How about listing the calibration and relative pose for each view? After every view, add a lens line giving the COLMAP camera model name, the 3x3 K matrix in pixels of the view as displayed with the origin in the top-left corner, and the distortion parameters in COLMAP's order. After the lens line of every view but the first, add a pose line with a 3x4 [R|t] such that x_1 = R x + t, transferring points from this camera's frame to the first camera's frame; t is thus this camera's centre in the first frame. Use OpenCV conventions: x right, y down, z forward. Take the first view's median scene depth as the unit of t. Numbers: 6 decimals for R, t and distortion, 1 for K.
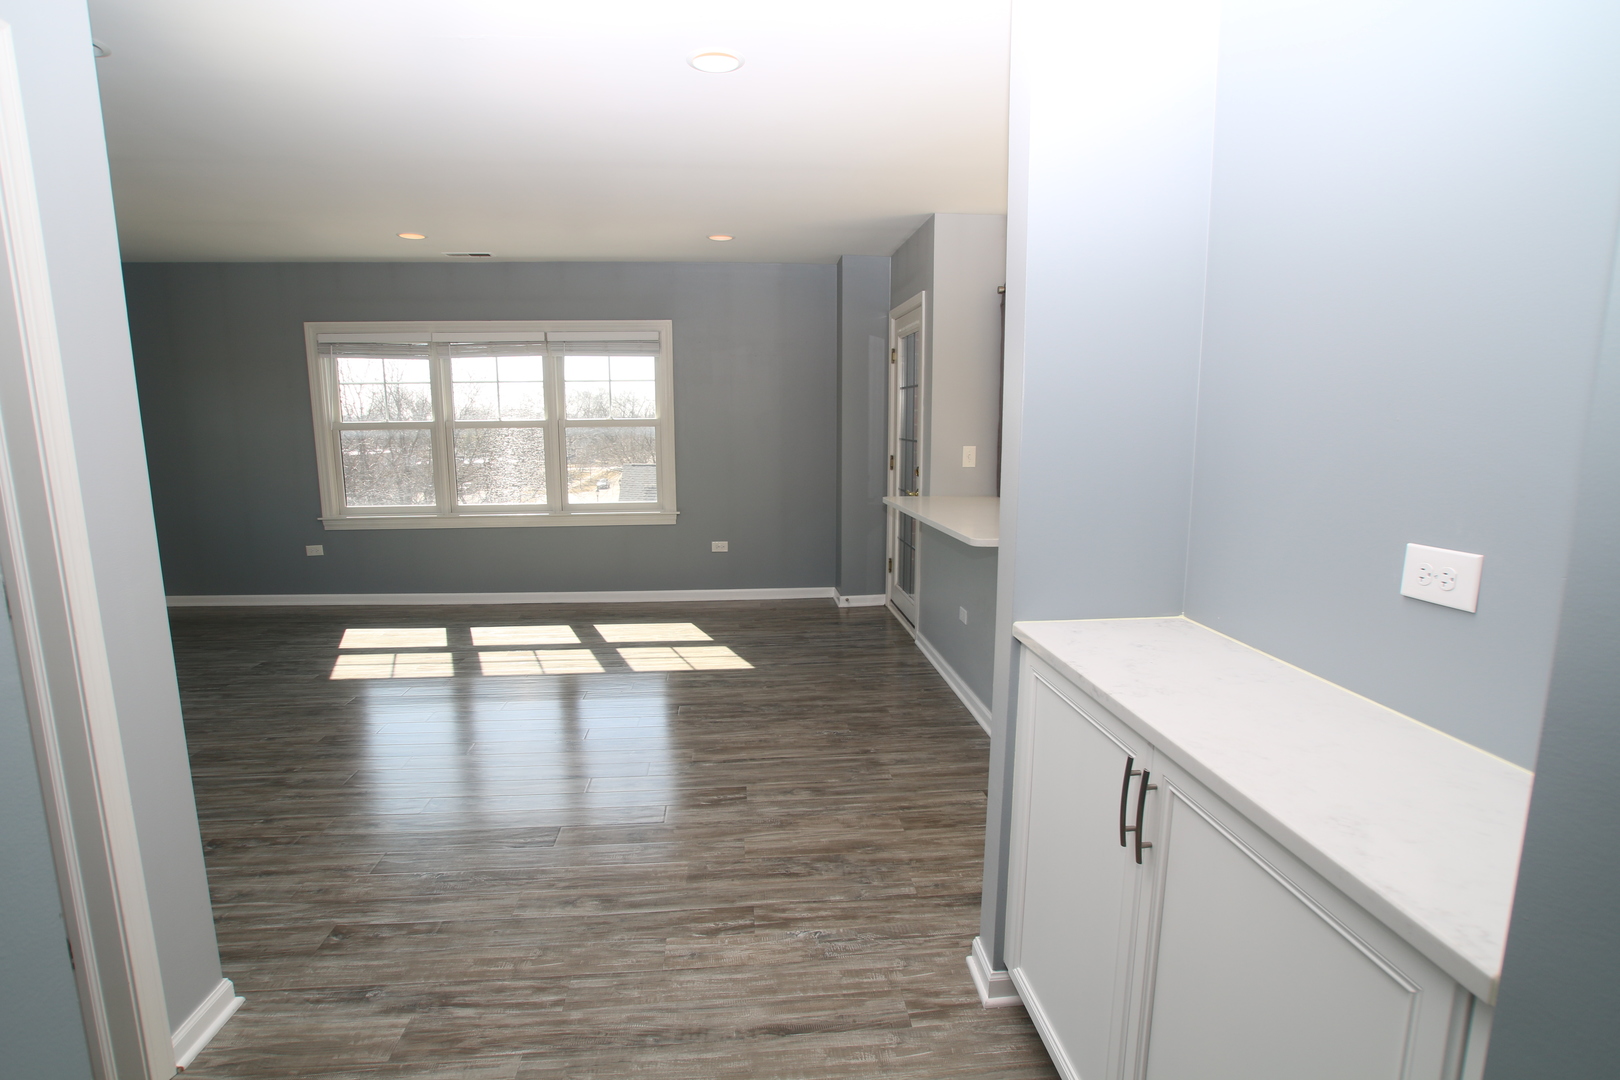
lens RADIAL K [[812.6, 0, 803.1], [0, 812.6, 547.1], [0, 0, 1]] dist [-0.066420, 0.029145]
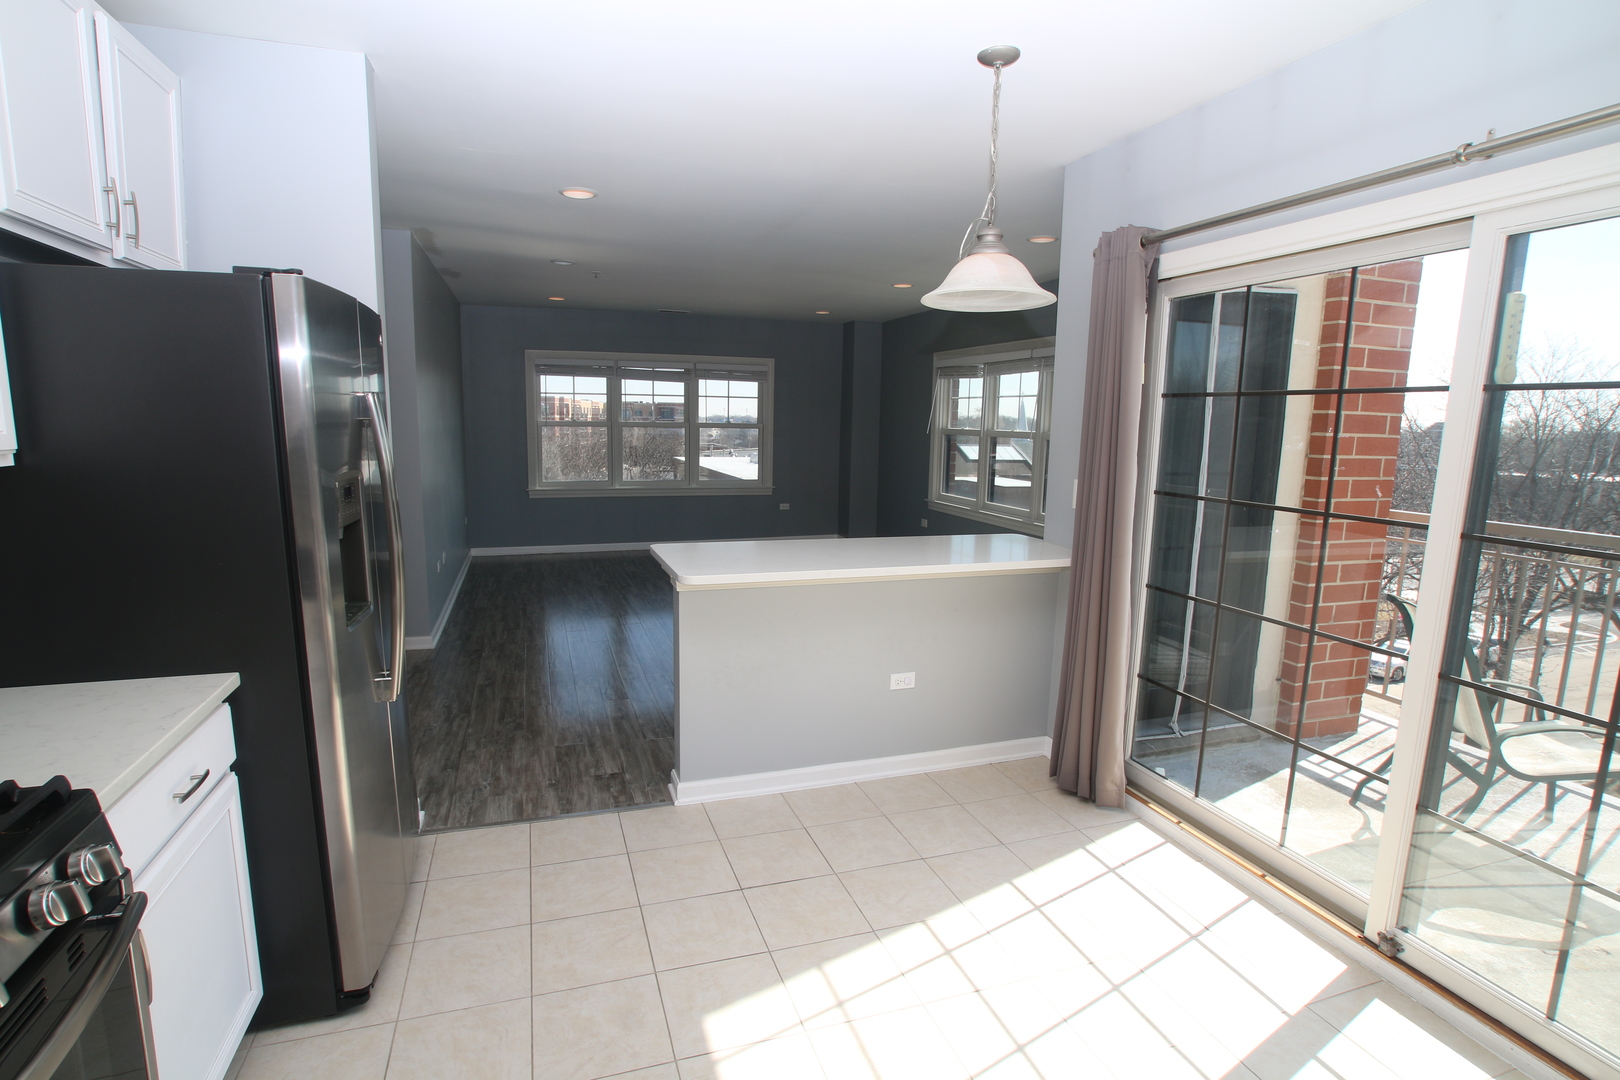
lens RADIAL K [[812.6, 0, 802.3], [0, 812.6, 535.5], [0, 0, 1]] dist [-0.066420, 0.029145]
pose [[0.233313, 0.145357, -0.961476, 0.795292], [-0.174787, 0.978929, 0.105581, -0.102646], [0.956564, 0.143420, 0.253803, 0.569310]]
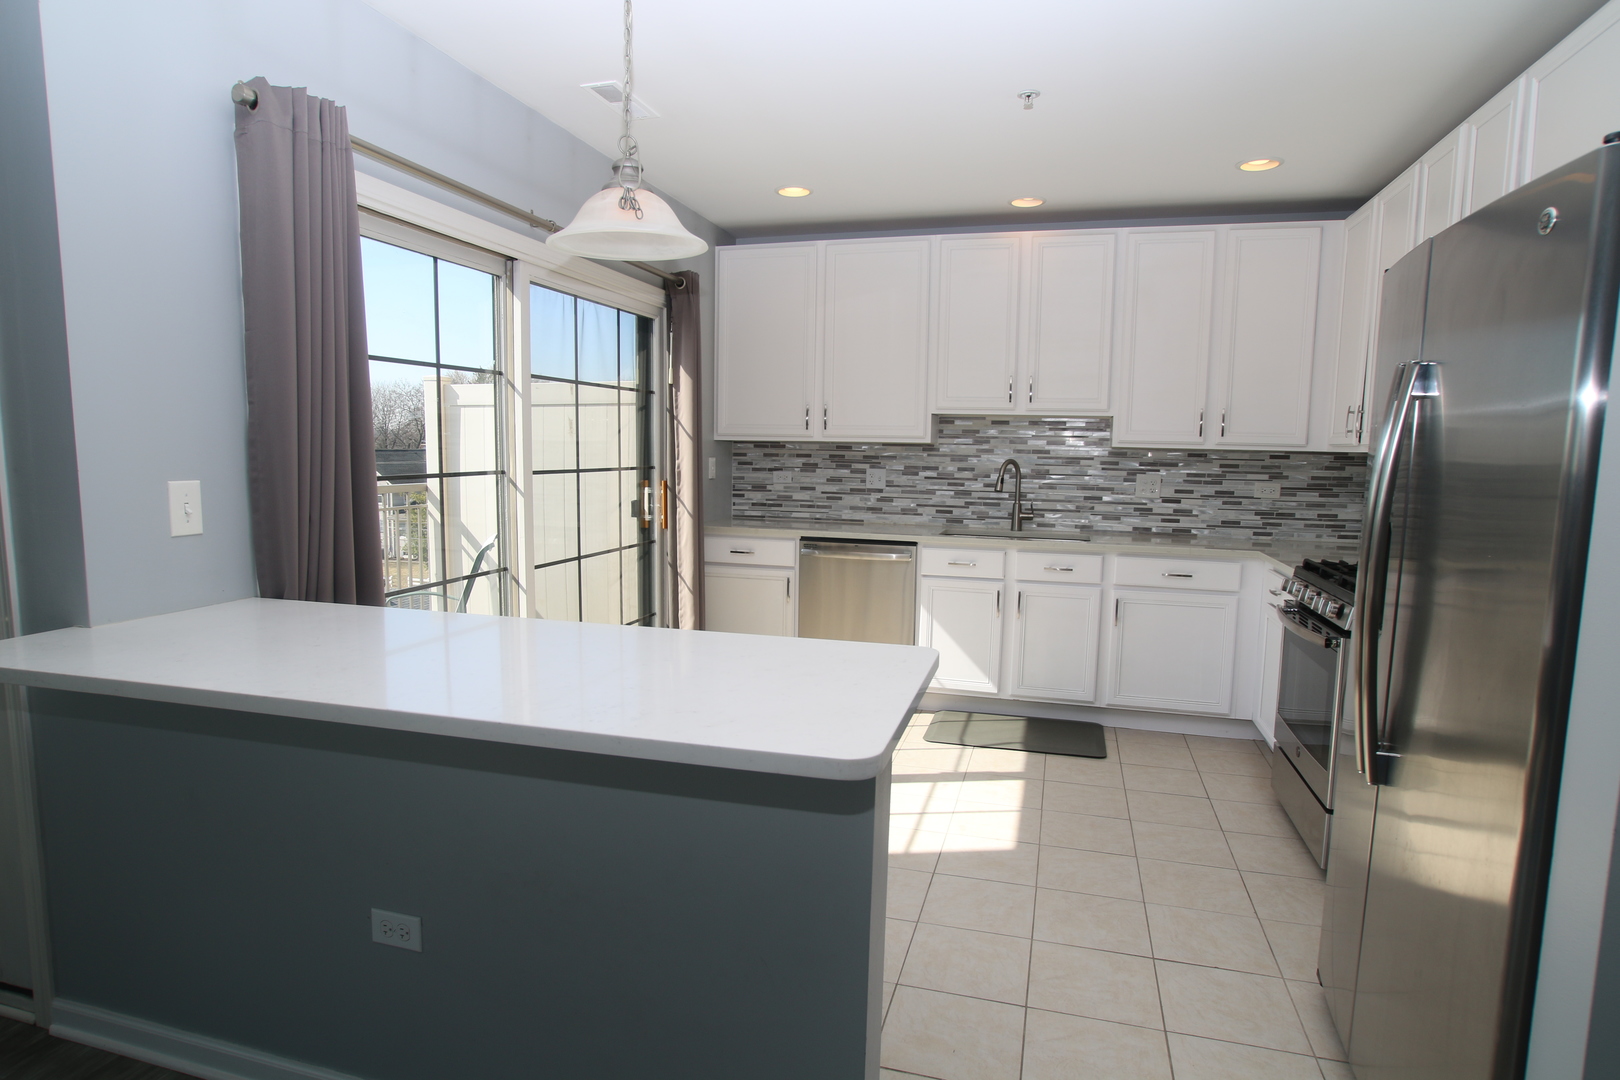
lens RADIAL K [[905.0, 0, 807.1], [0, 905.0, 548.0], [0, 0, 1]] dist [-0.059259, 0.025735]
pose [[0.362435, -0.098988, 0.926737, -0.080860], [0.132971, 0.989664, 0.053706, -0.073367], [-0.922475, 0.103764, 0.371851, 0.546142]]
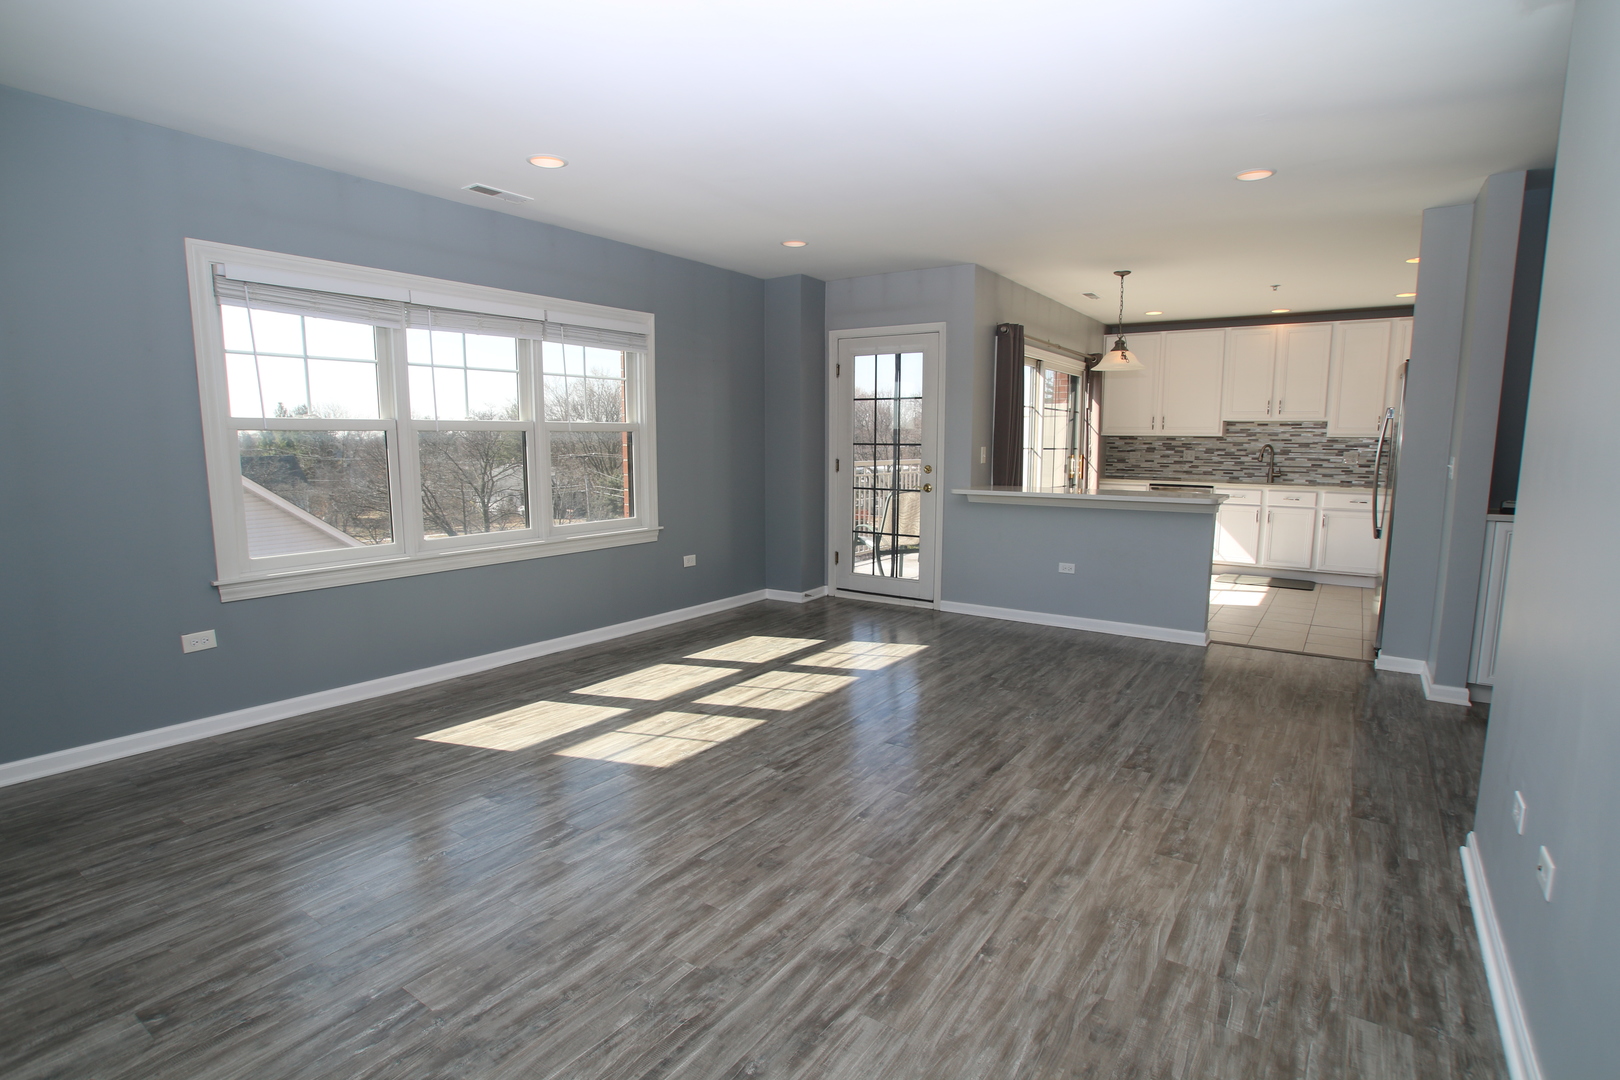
lens RADIAL K [[812.6, 0, 805.7], [0, 812.6, 550.5], [0, 0, 1]] dist [-0.066420, 0.029145]
pose [[0.641356, -0.098016, 0.760957, -0.931492], [0.118212, 0.992587, 0.028219, -0.029795], [-0.758082, 0.071856, 0.648189, 0.376676]]
